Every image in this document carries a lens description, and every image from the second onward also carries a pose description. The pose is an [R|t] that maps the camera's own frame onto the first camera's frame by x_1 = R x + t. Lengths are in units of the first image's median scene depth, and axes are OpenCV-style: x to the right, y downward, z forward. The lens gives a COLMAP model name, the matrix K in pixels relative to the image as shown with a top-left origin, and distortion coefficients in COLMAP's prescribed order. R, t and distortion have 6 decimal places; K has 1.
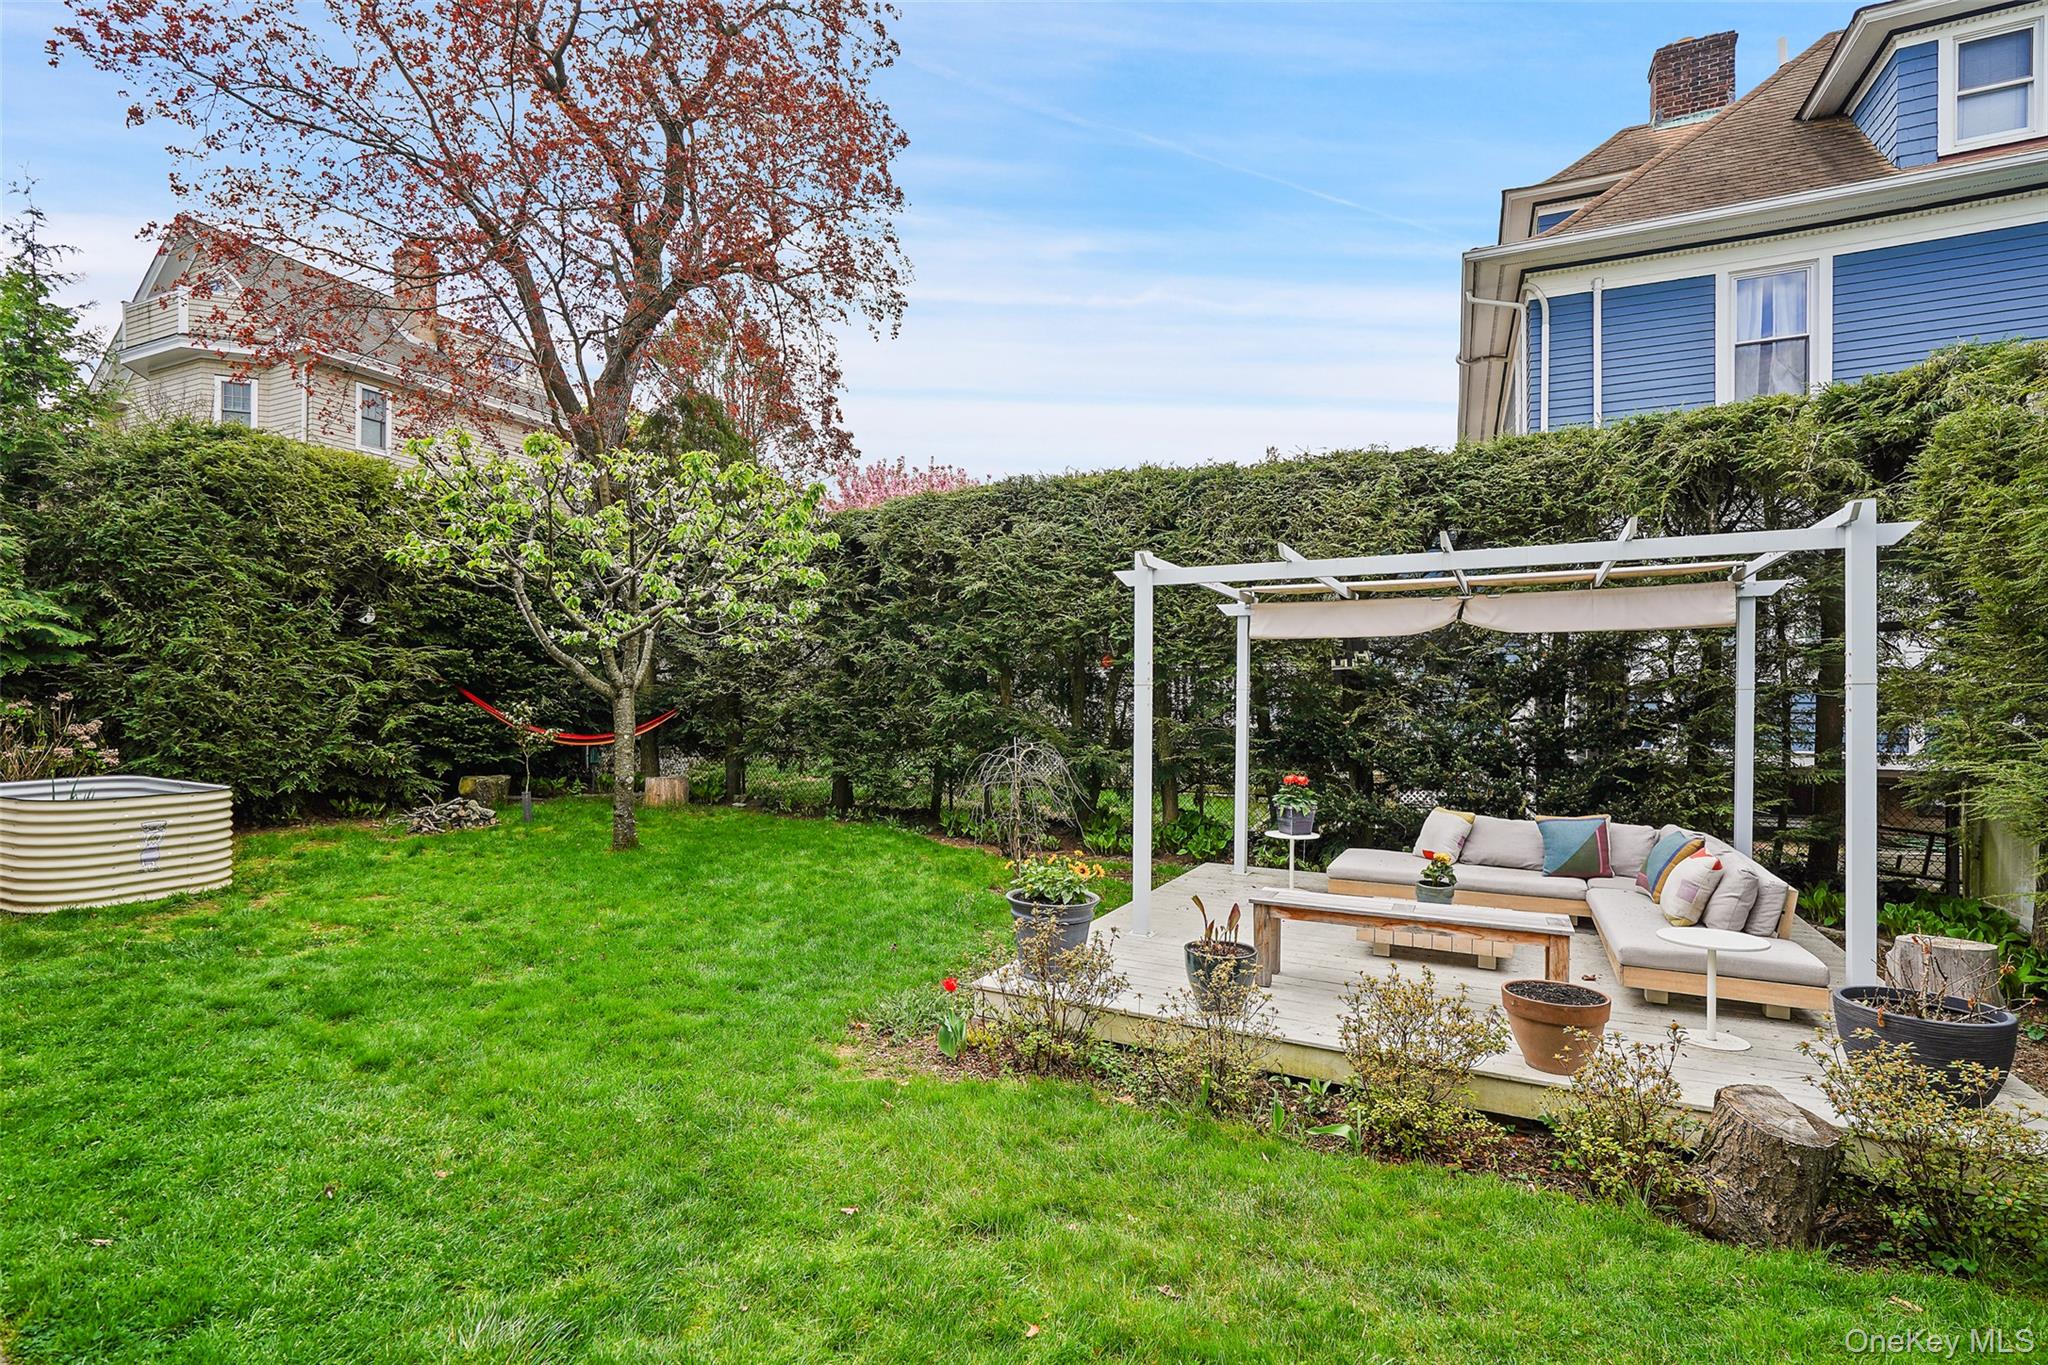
lens RADIAL K [[918.2, 0, 1032.0], [0, 918.2, 696.1], [0, 0, 1]] dist [-0.014563, 0.005878]
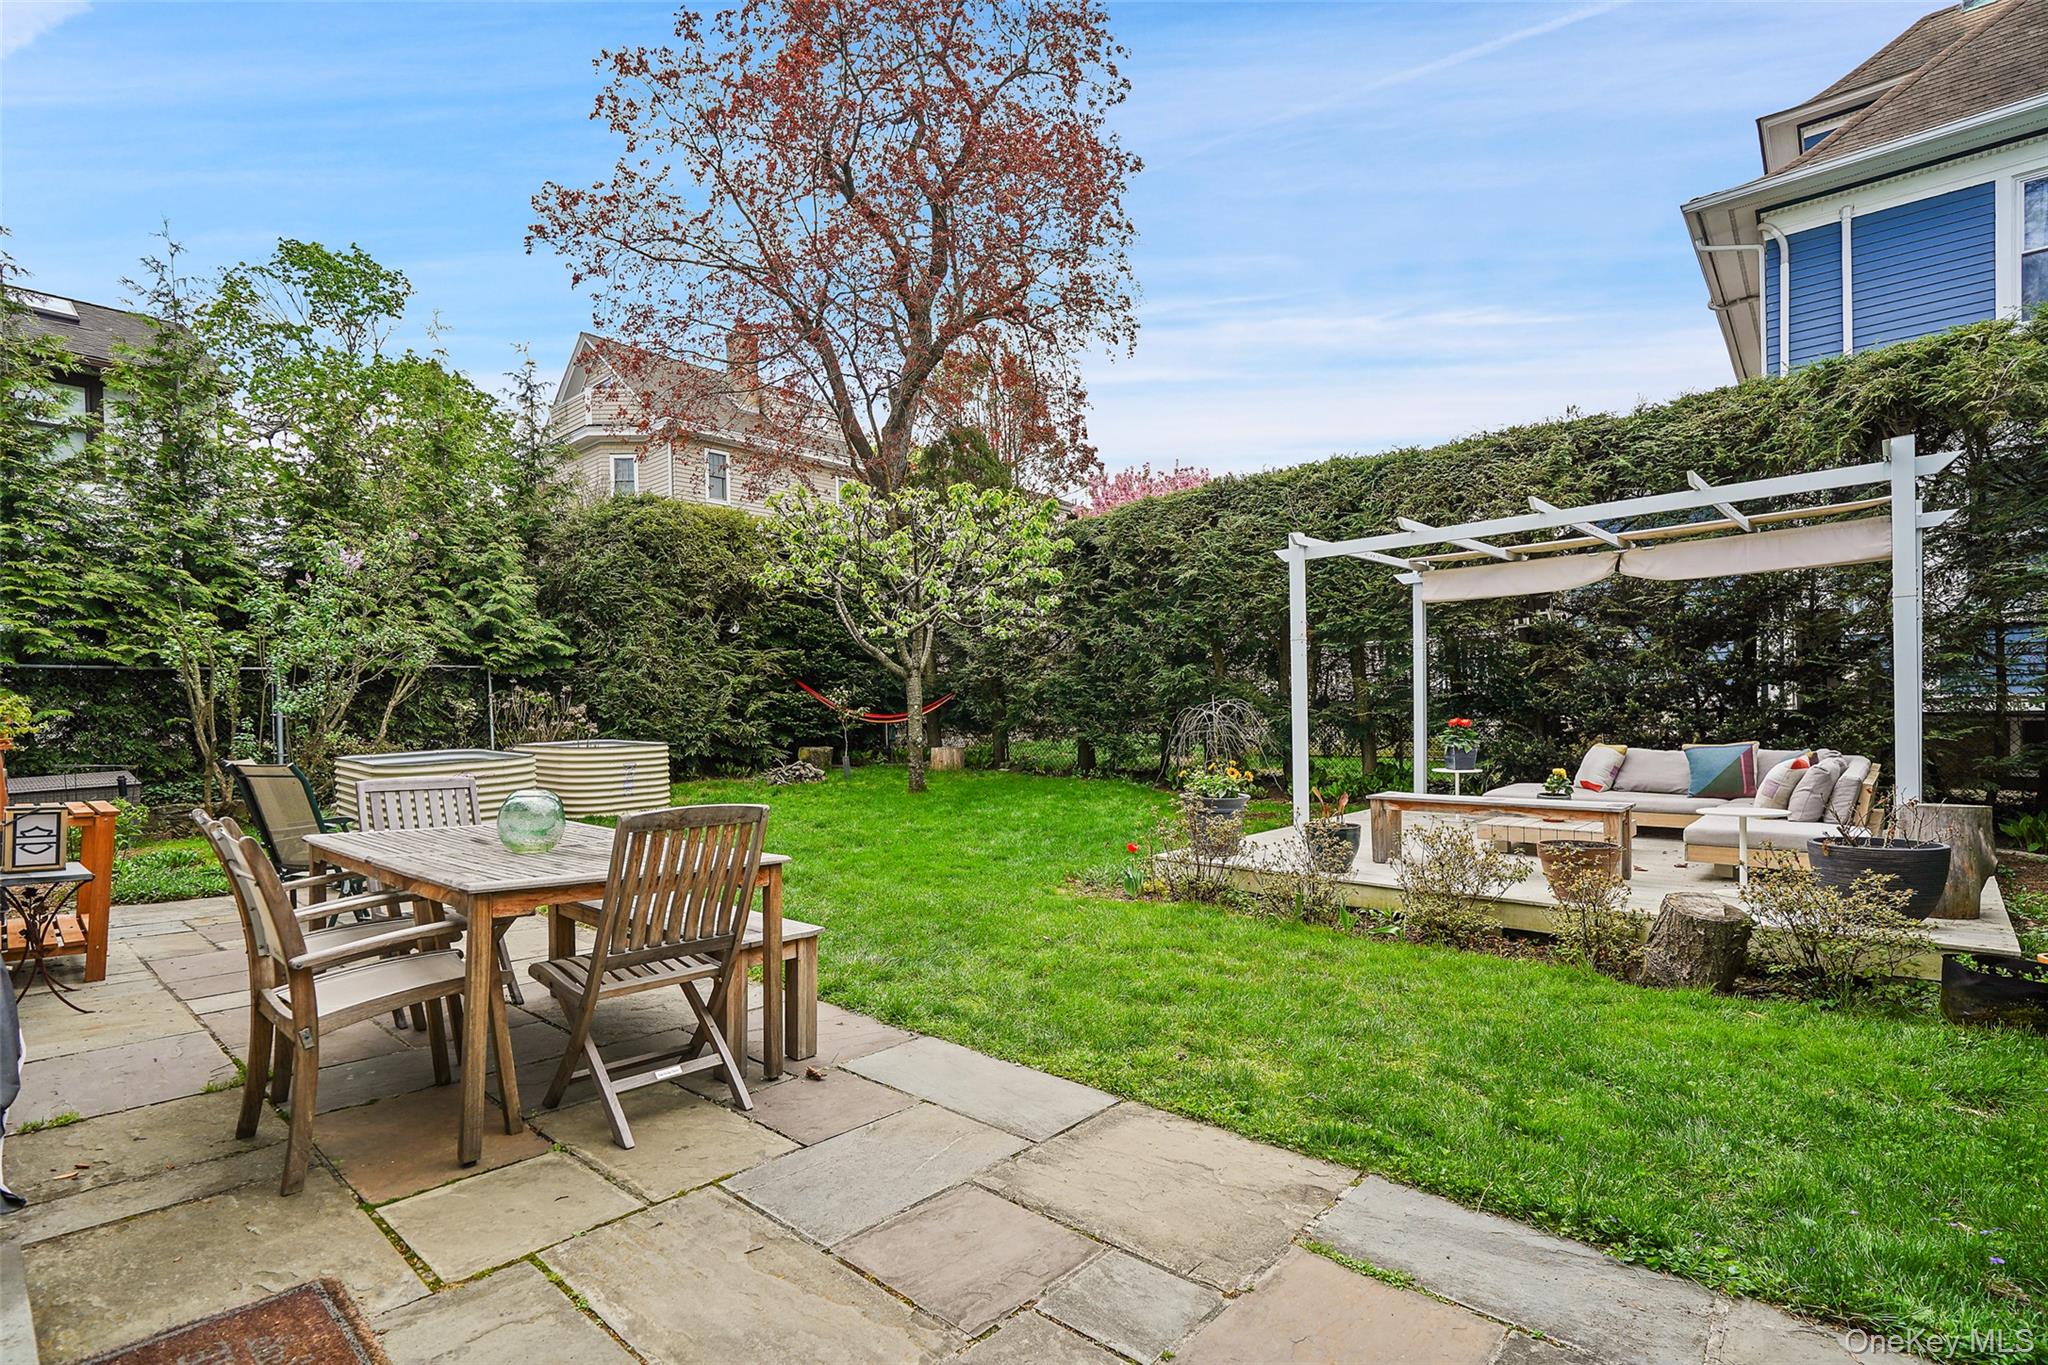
lens RADIAL K [[918.2, 0, 1032.0], [0, 918.2, 696.1], [0, 0, 1]] dist [-0.014563, 0.005878]
pose [[0.958109, -0.030766, -0.284746, 0.072397], [0.030198, 0.999524, -0.006387, 0.035055], [0.284807, -0.002480, 0.958582, -0.169600]]
